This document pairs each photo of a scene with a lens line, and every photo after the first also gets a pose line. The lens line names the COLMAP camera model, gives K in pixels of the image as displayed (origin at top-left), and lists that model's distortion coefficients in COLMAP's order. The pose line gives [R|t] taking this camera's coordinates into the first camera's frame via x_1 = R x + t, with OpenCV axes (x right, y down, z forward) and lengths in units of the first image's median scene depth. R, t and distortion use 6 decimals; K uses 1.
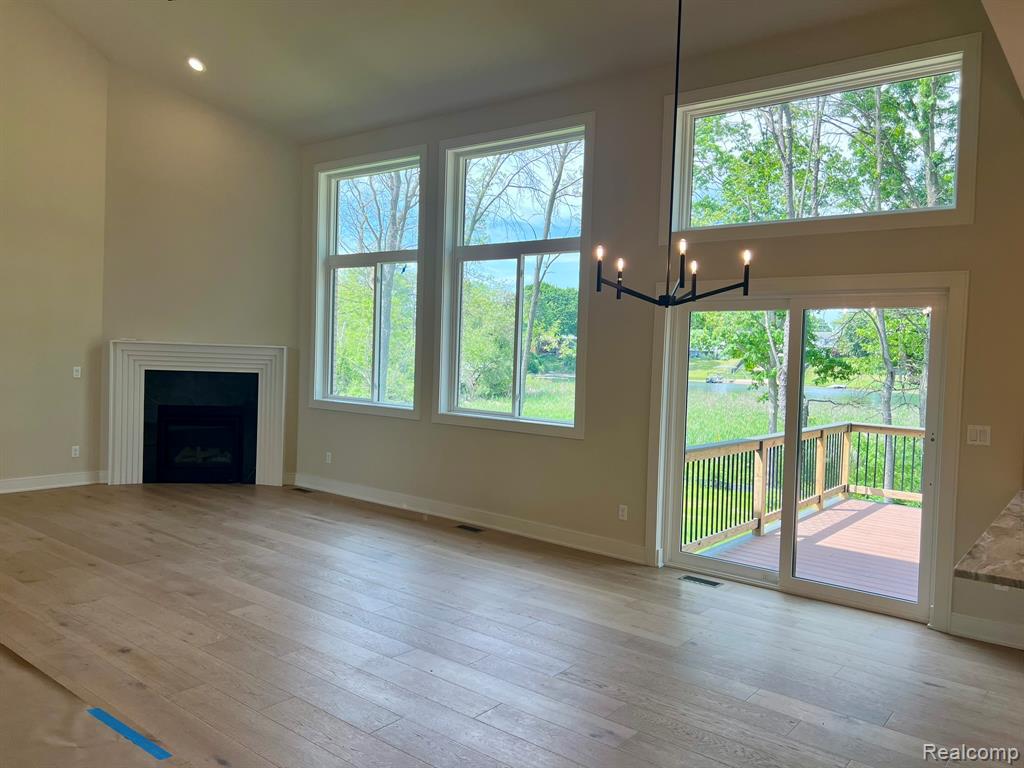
lens RADIAL K [[773.4, 0, 512.0], [0, 773.4, 384.0], [0, 0, 1]] dist [0.051295, -0.052700]
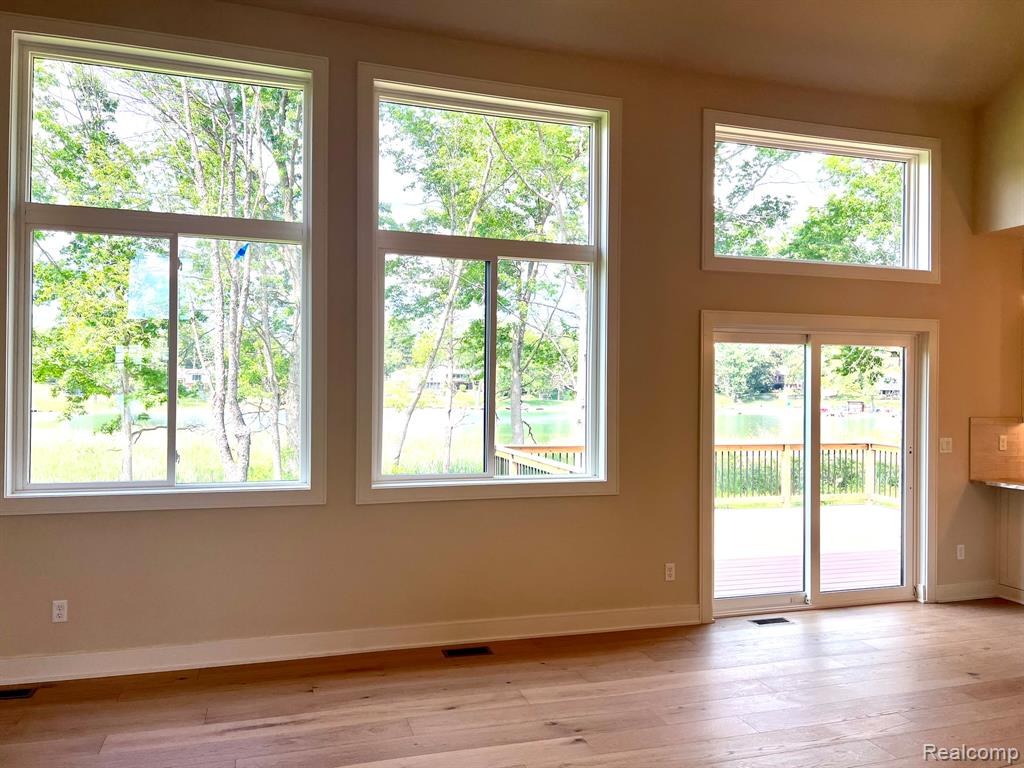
lens RADIAL K [[776.4, 0, 508.0], [0, 776.4, 389.8], [0, 0, 1]] dist [0.032914, -0.042504]
pose [[0.552916, -0.029881, 0.832701, -0.545489], [0.043686, 0.999022, 0.006841, -0.041665], [-0.832091, 0.032595, 0.553681, 0.533750]]
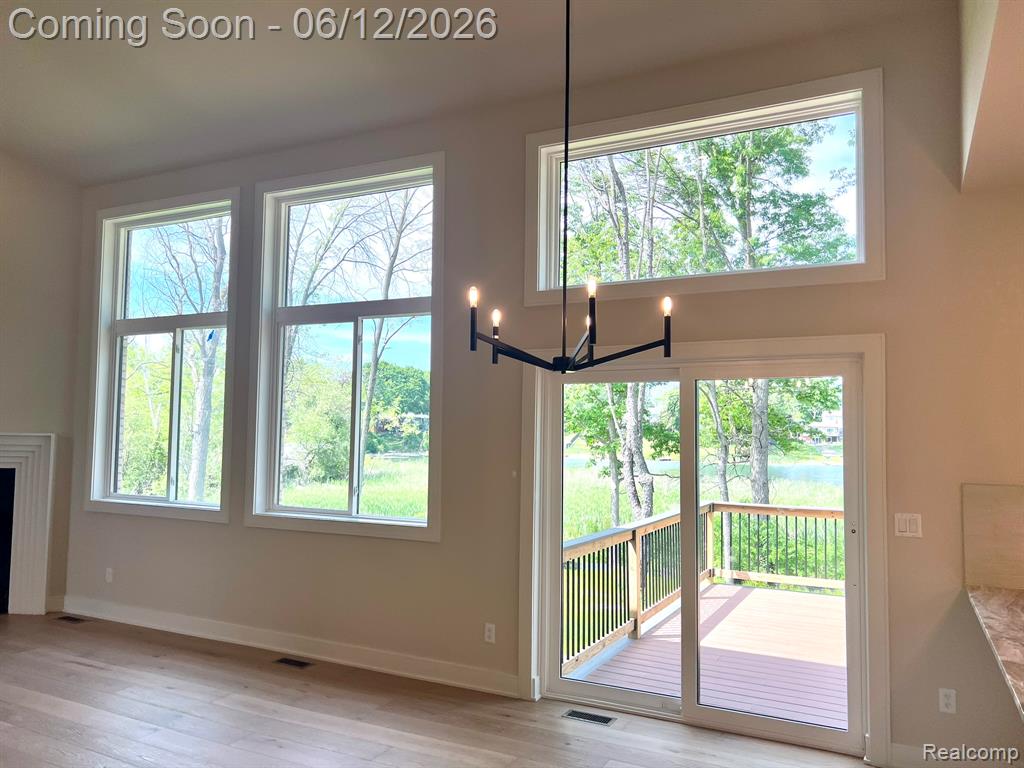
lens RADIAL K [[776.4, 0, 508.0], [0, 776.4, 389.8], [0, 0, 1]] dist [0.032914, -0.042504]
pose [[0.979497, -0.008438, 0.201284, 0.001029], [0.027119, 0.995551, -0.090232, -0.009641], [-0.199628, 0.093840, 0.975368, 0.147674]]
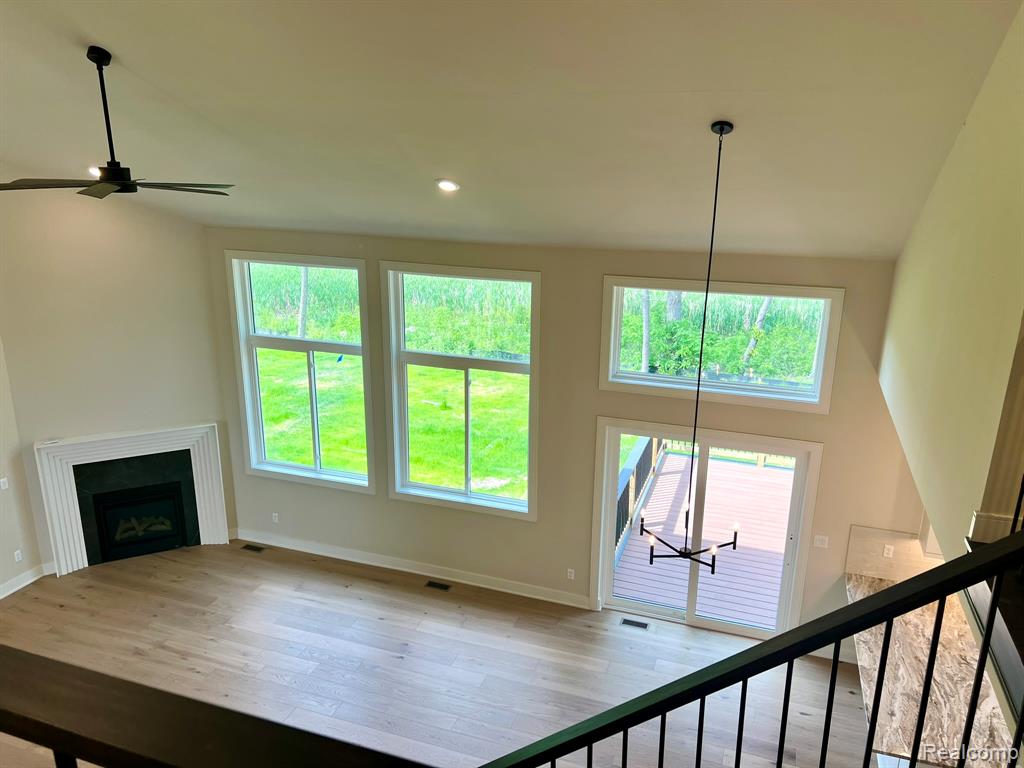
lens RADIAL K [[774.2, 0, 509.6], [0, 774.2, 391.7], [0, 0, 1]] dist [0.018129, -0.010182]
pose [[0.943003, -0.121562, 0.309787, -0.269731], [0.036198, 0.962840, 0.267636, -0.405140], [-0.330810, -0.241168, 0.912361, -0.091247]]
